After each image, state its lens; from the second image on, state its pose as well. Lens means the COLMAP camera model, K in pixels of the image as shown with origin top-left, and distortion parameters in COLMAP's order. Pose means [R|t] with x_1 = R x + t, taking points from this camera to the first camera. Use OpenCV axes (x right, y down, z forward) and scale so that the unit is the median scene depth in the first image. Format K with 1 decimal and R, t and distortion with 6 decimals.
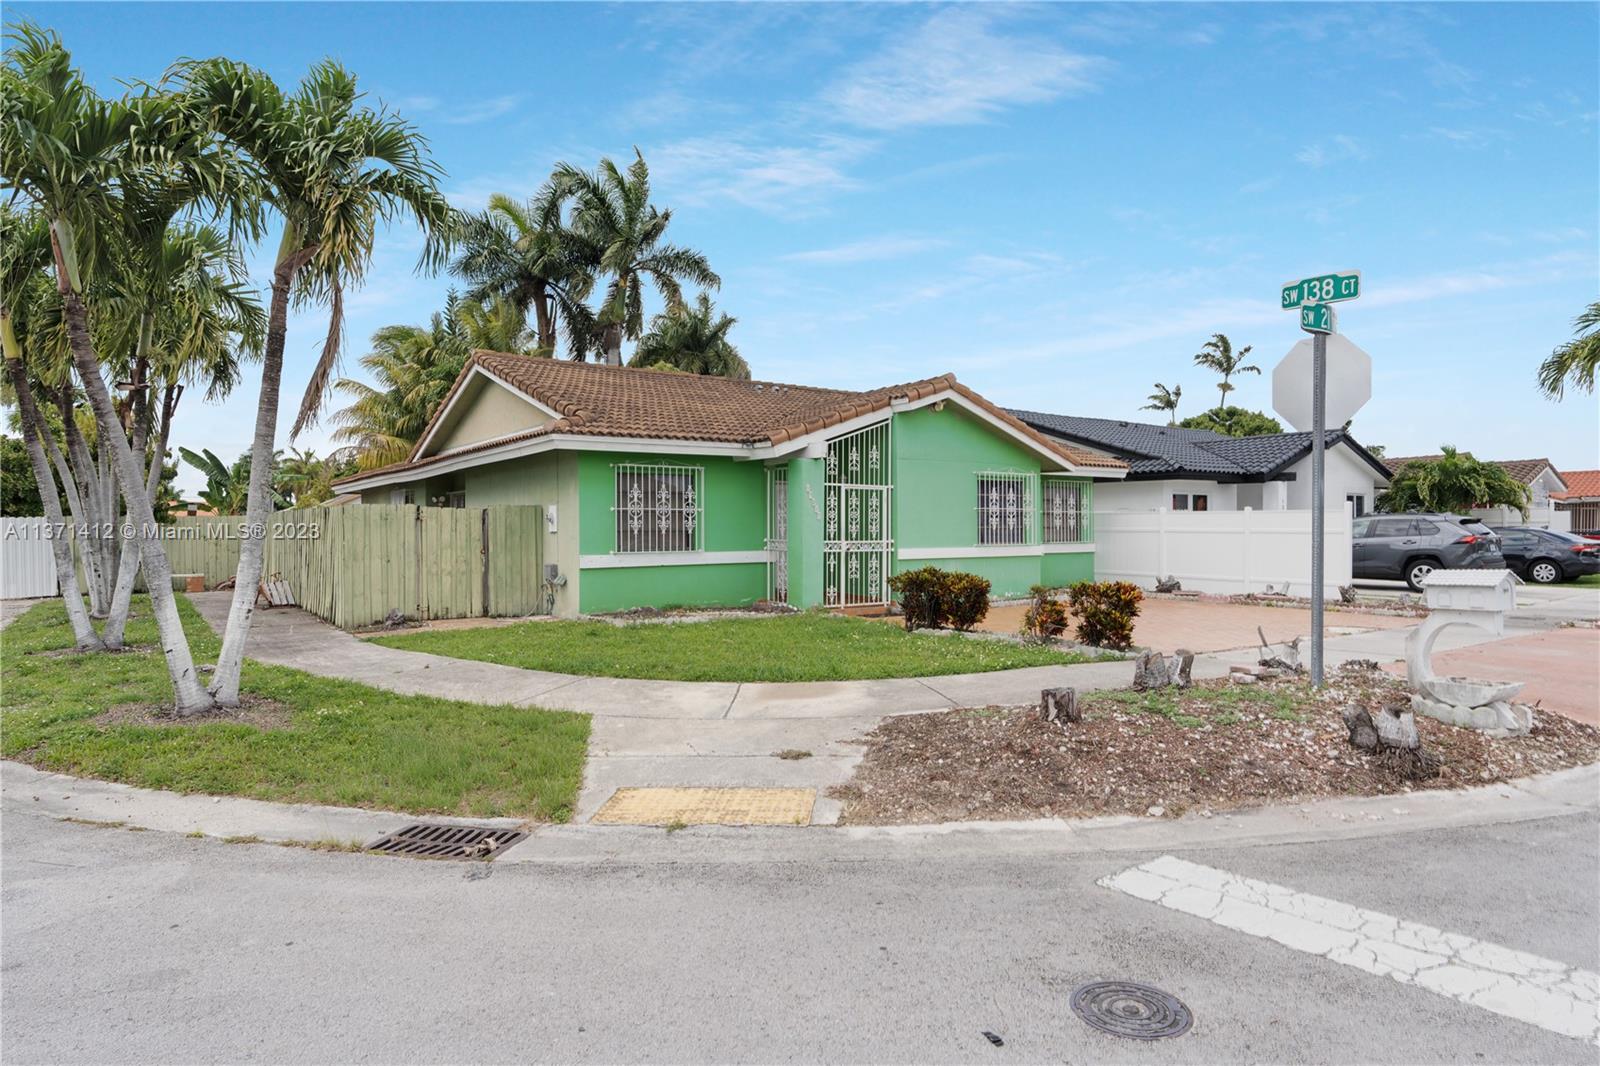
lens RADIAL K [[905.6, 0, 810.3], [0, 905.6, 532.3], [0, 0, 1]] dist [0.001200, 0.000433]
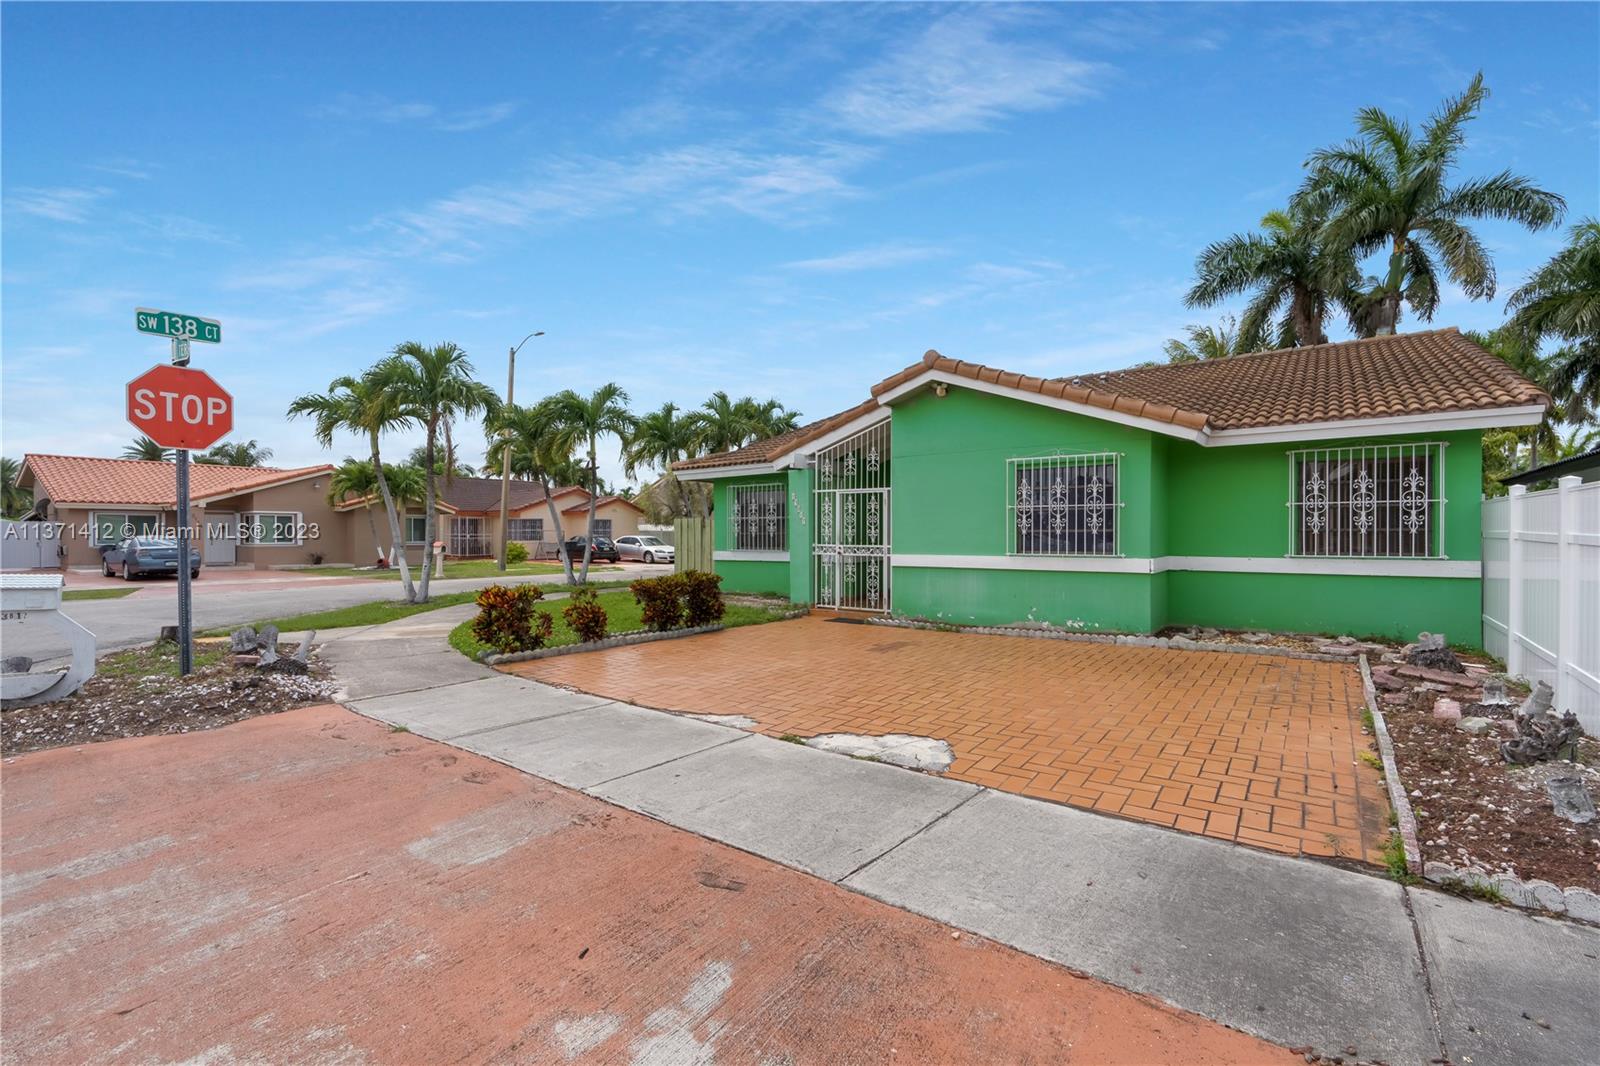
lens RADIAL K [[714.4, 0, 801.0], [0, 714.4, 536.0], [0, 0, 1]] dist [-0.004138, 0.001198]
pose [[0.291536, 0.005465, -0.956544, 0.784692], [-0.003575, 0.999983, 0.004624, -0.003997], [0.956553, 0.002071, 0.291551, 0.705608]]
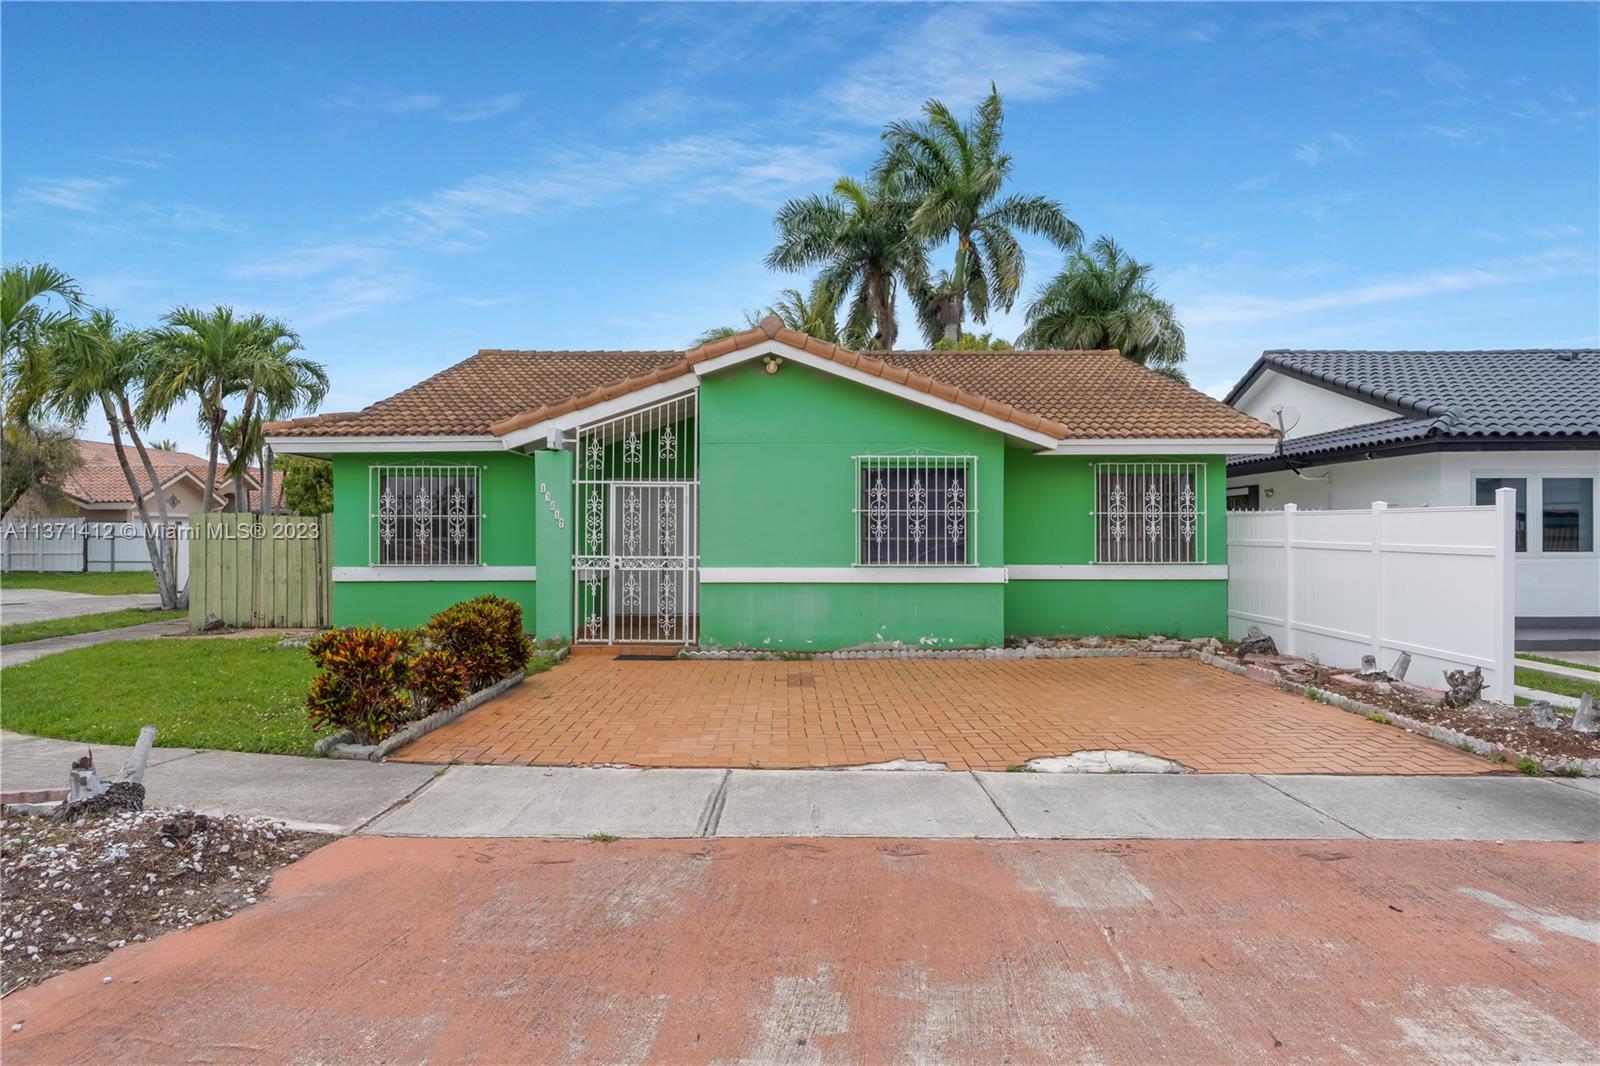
lens RADIAL K [[1013.8, 0, 800.0], [0, 1013.8, 533.0], [0, 0, 1]] dist [0.001130, 0.001244]
pose [[0.806705, 0.002638, -0.590948, 0.650719], [-0.005733, 0.999978, -0.003362, -0.007634], [0.590926, 0.006100, 0.806702, 0.396973]]
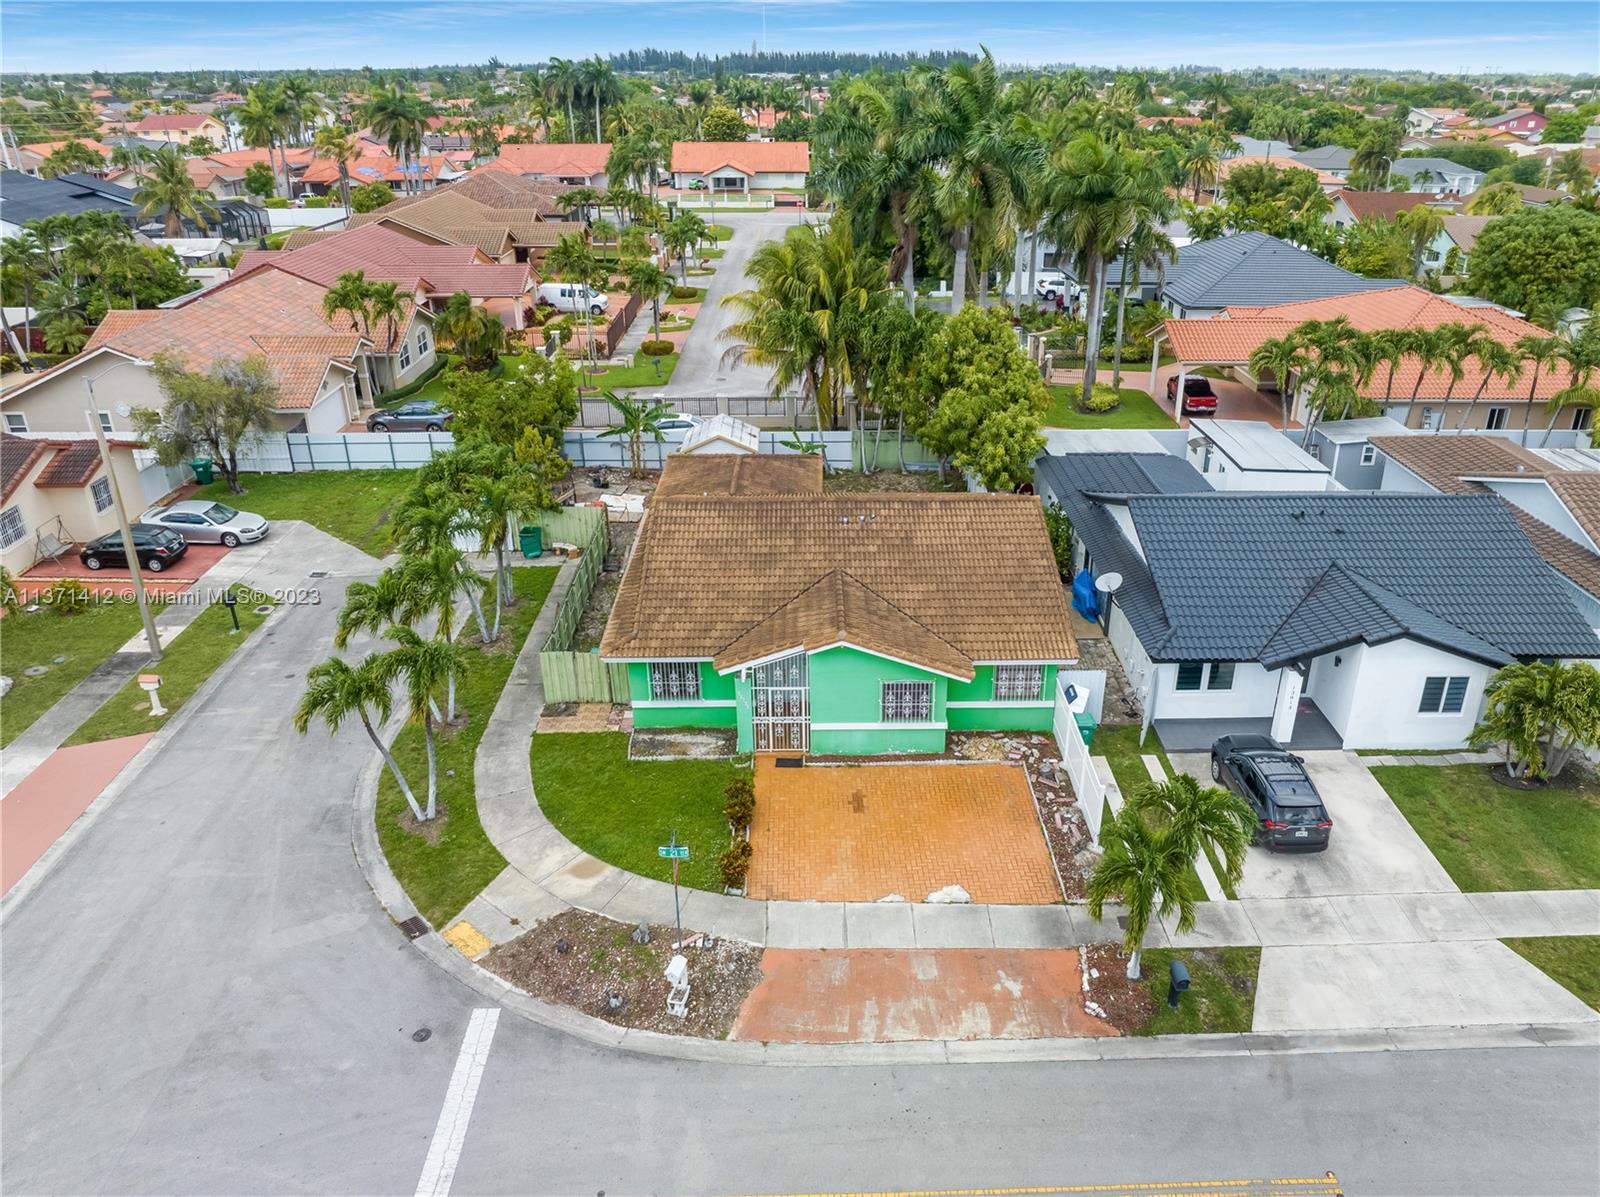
lens RADIAL K [[1114.1, 0, 815.0], [0, 1114.1, 594.9], [0, 0, 1]] dist [-0.024896, 0.002414]
pose [[0.808816, 0.251846, -0.531404, 1.121205], [0.000978, 0.903076, 0.429480, -1.060648], [0.588061, -0.347890, 0.730176, -0.376378]]
